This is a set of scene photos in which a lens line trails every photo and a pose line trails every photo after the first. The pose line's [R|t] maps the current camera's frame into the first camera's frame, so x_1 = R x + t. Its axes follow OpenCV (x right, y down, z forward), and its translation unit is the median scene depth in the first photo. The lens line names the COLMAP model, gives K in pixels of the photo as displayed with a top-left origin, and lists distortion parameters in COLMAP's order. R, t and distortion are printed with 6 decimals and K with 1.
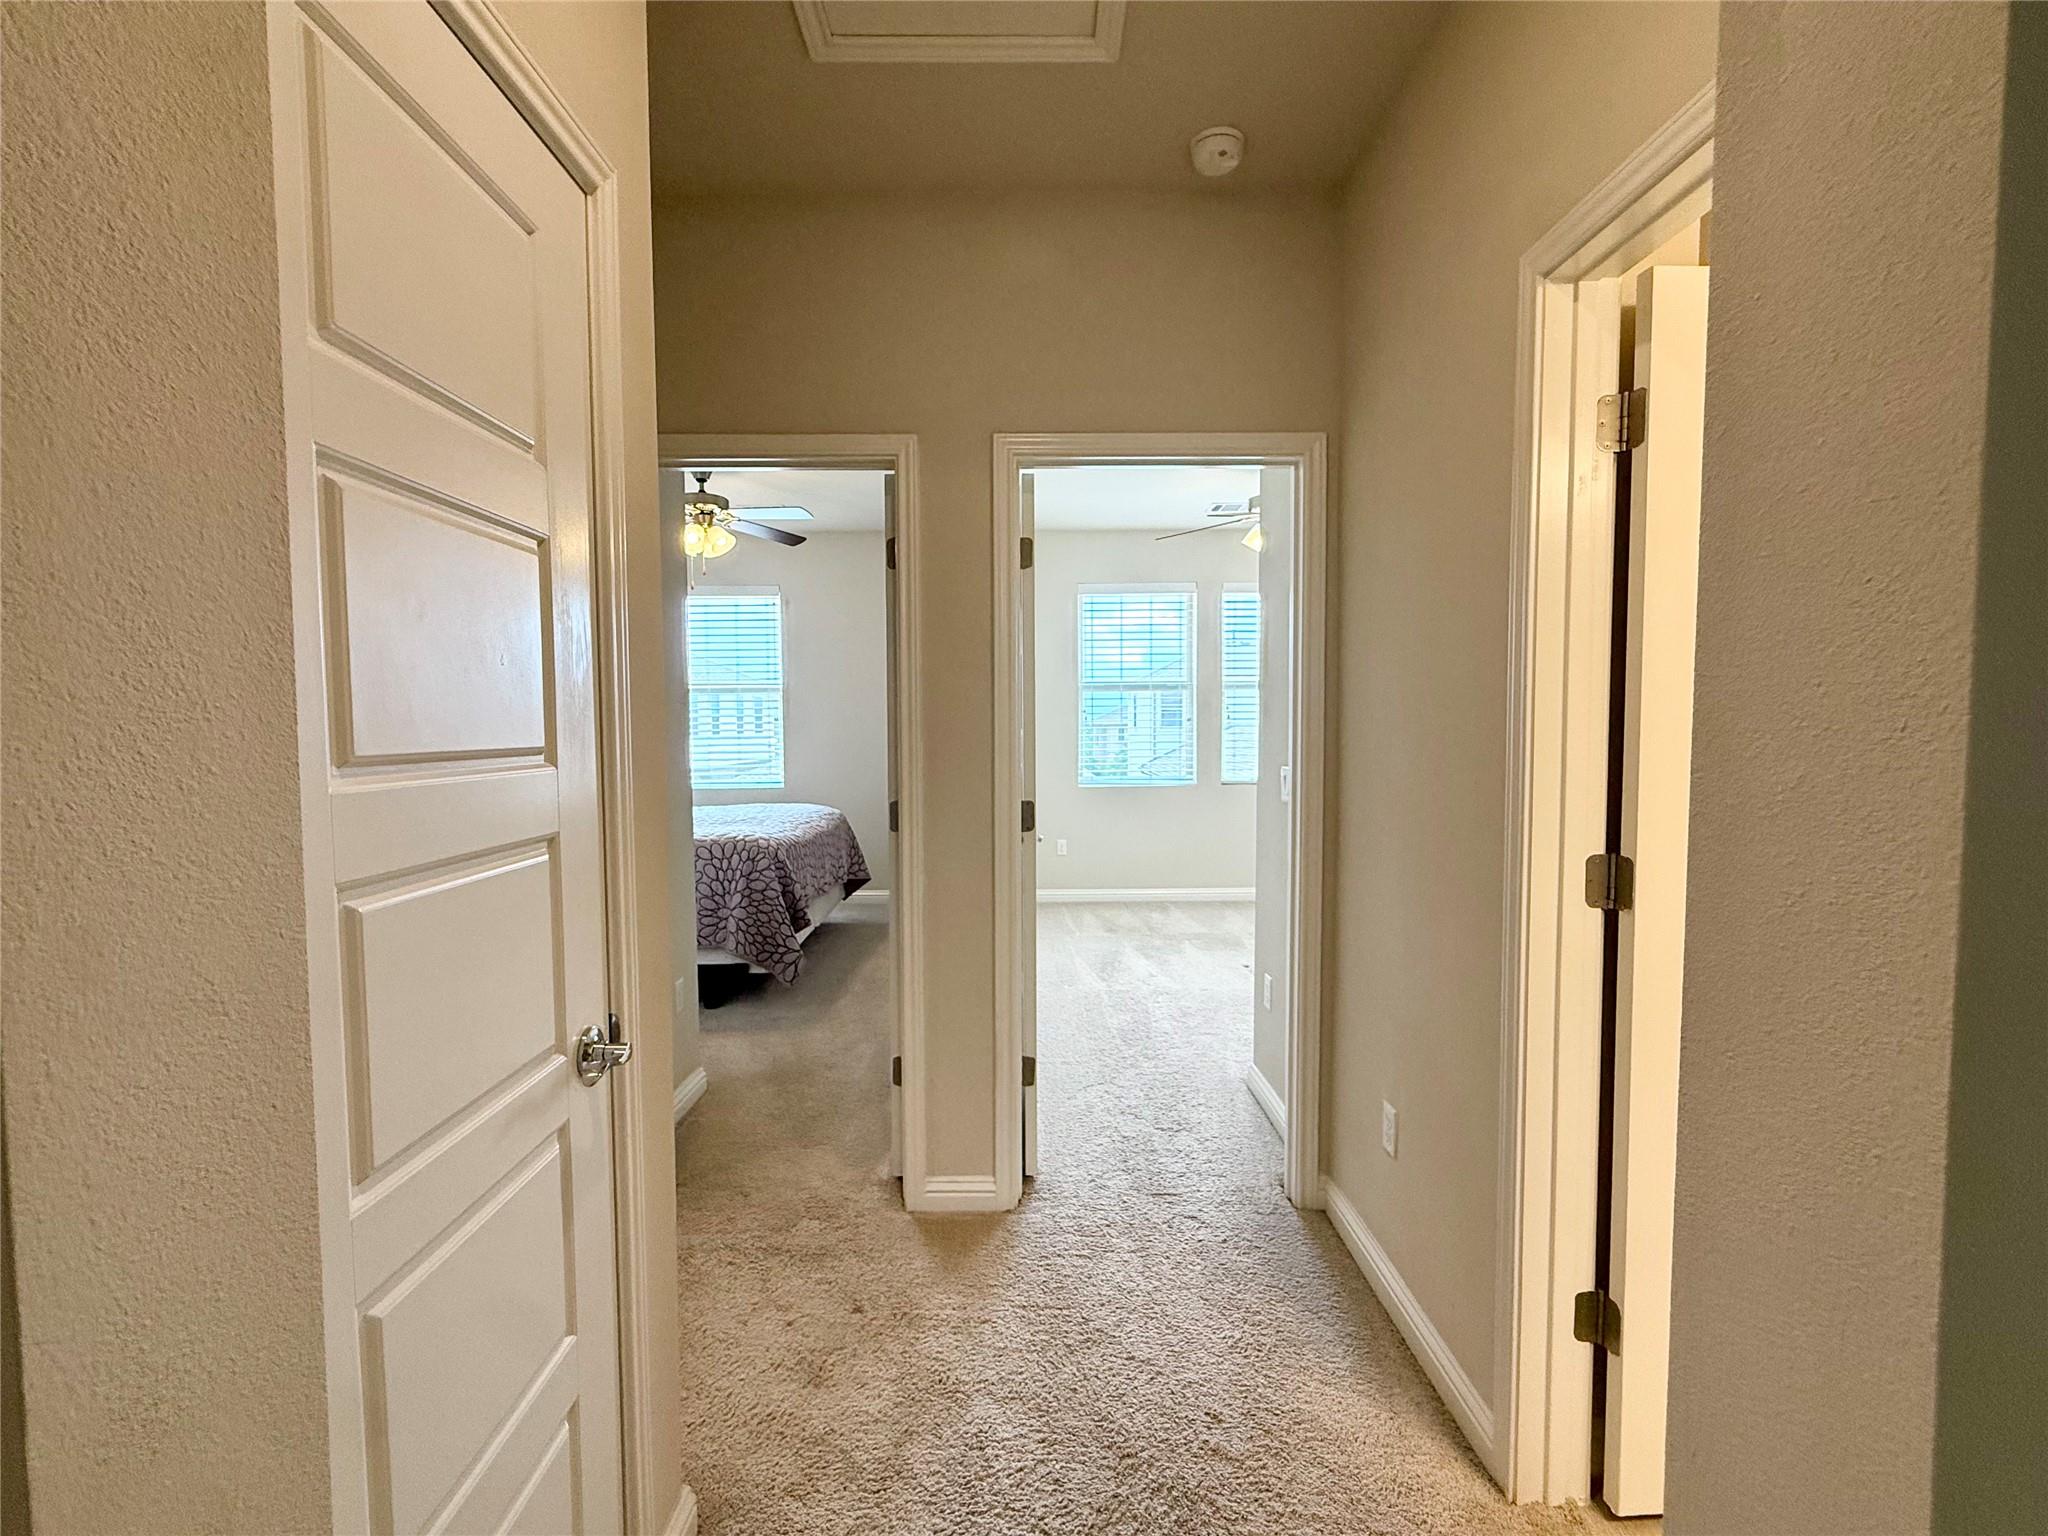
lens RADIAL K [[906.2, 0, 1026.7], [0, 906.2, 768.9], [0, 0, 1]] dist [-0.003901, 0.001616]
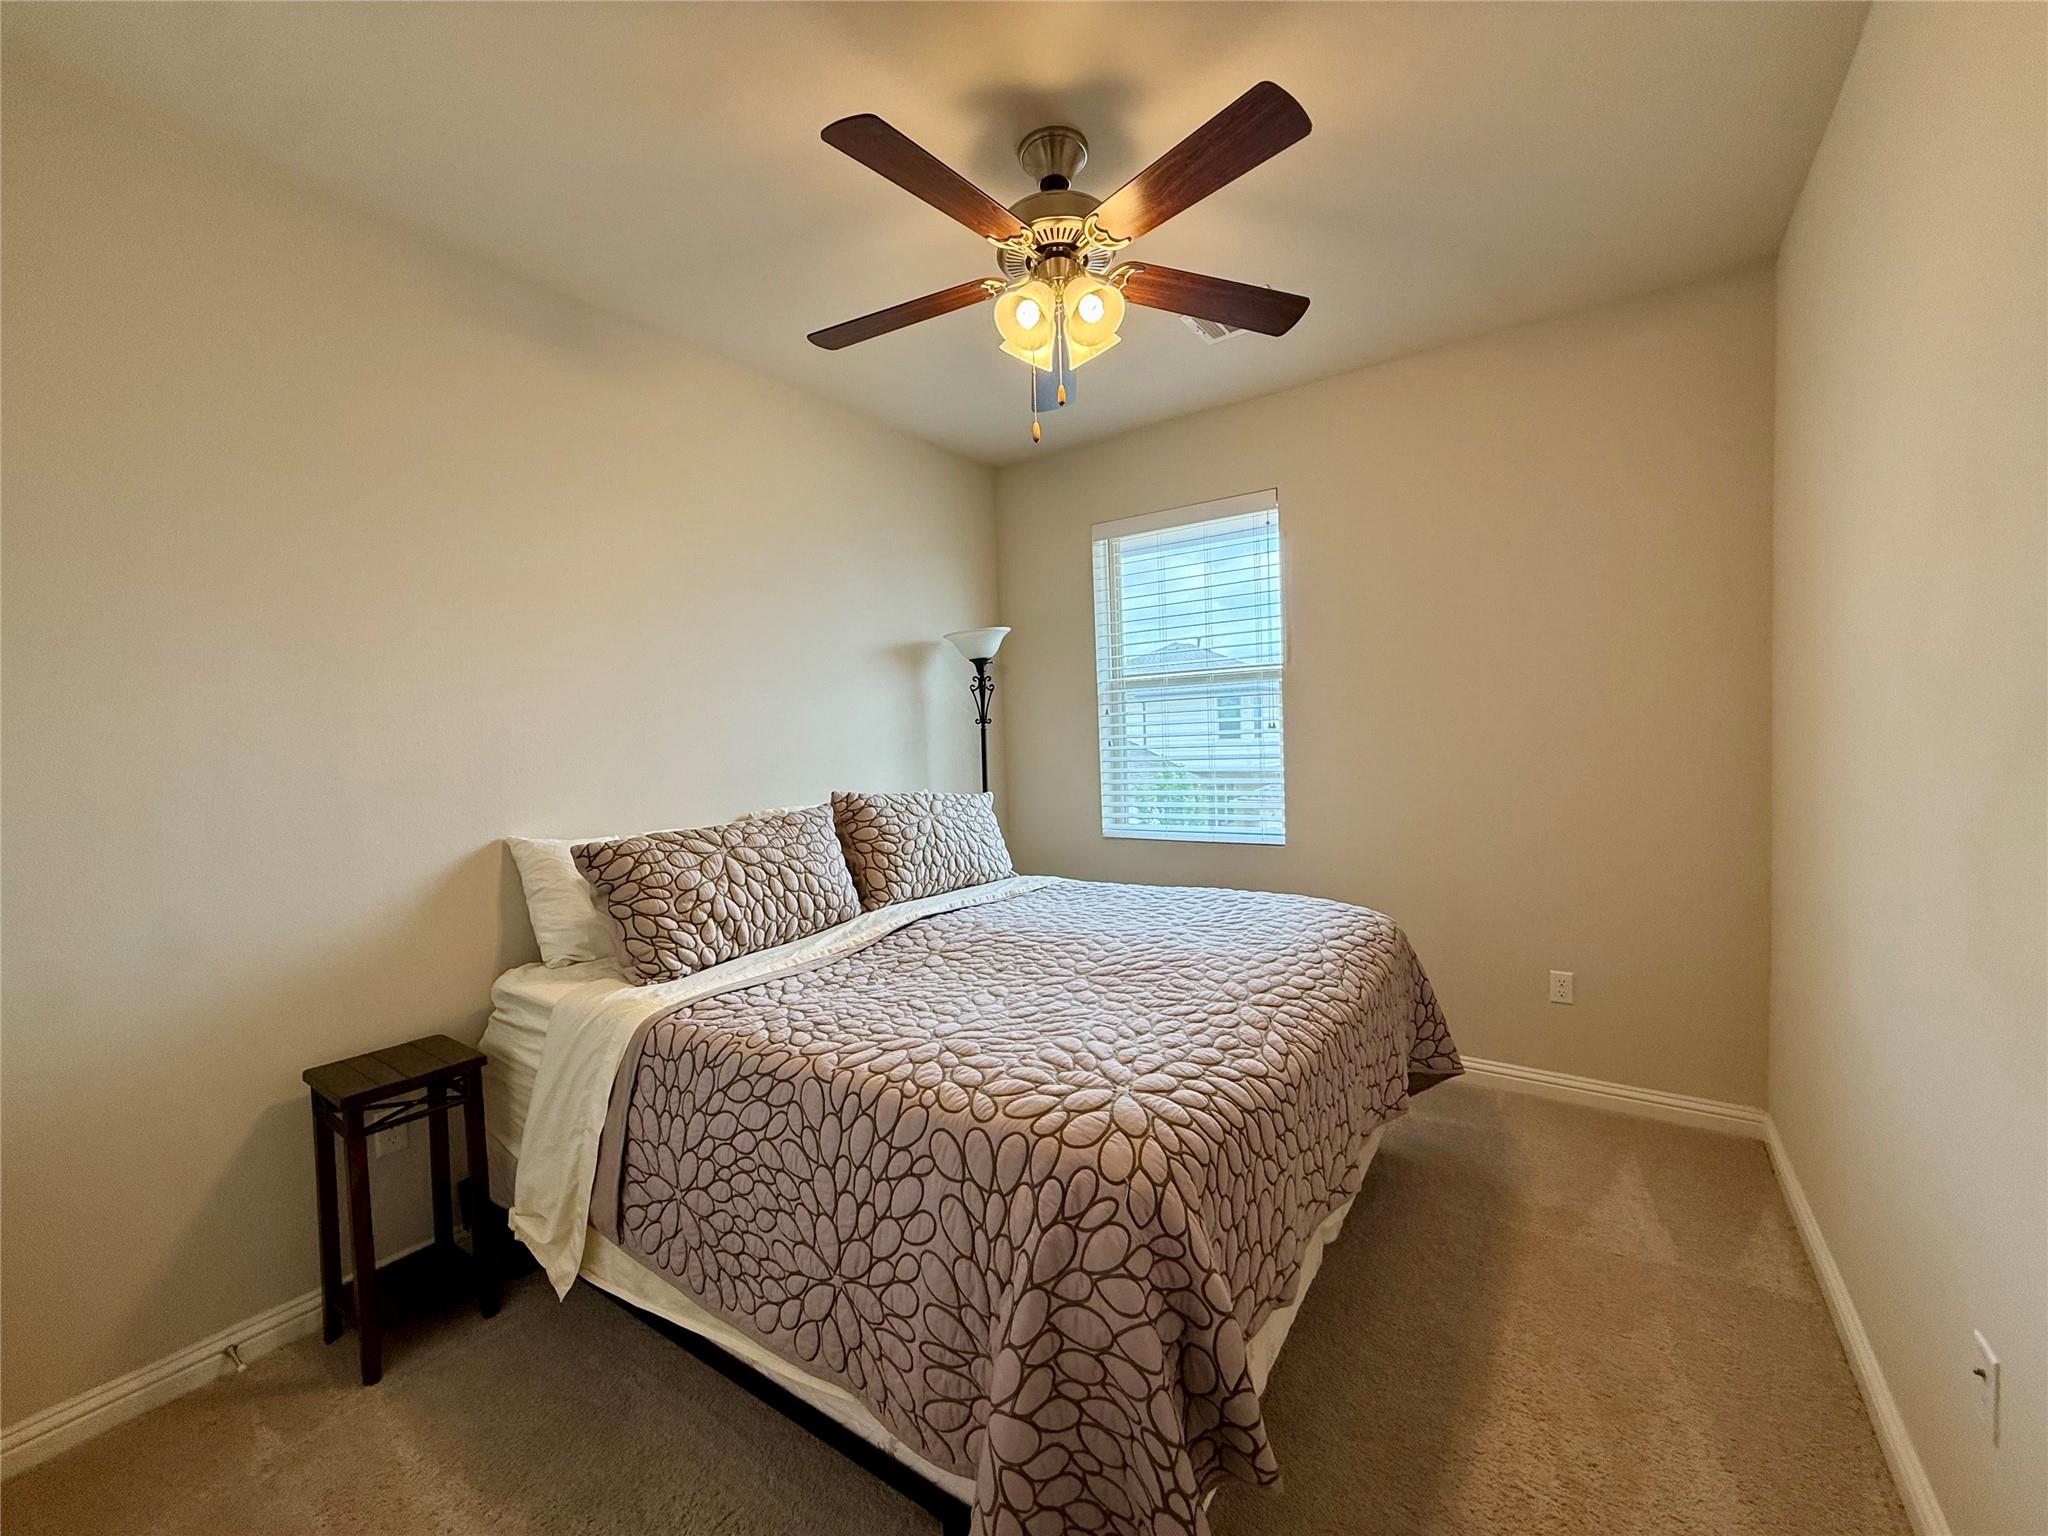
lens RADIAL K [[826.0, 0, 1028.2], [0, 826.0, 766.8], [0, 0, 1]] dist [-0.000861, -0.000115]
pose [[0.817893, 0.004137, -0.575355, -0.162926], [-0.004345, 0.999990, 0.001014, -0.045747], [0.575354, 0.001671, 0.817903, 0.775678]]
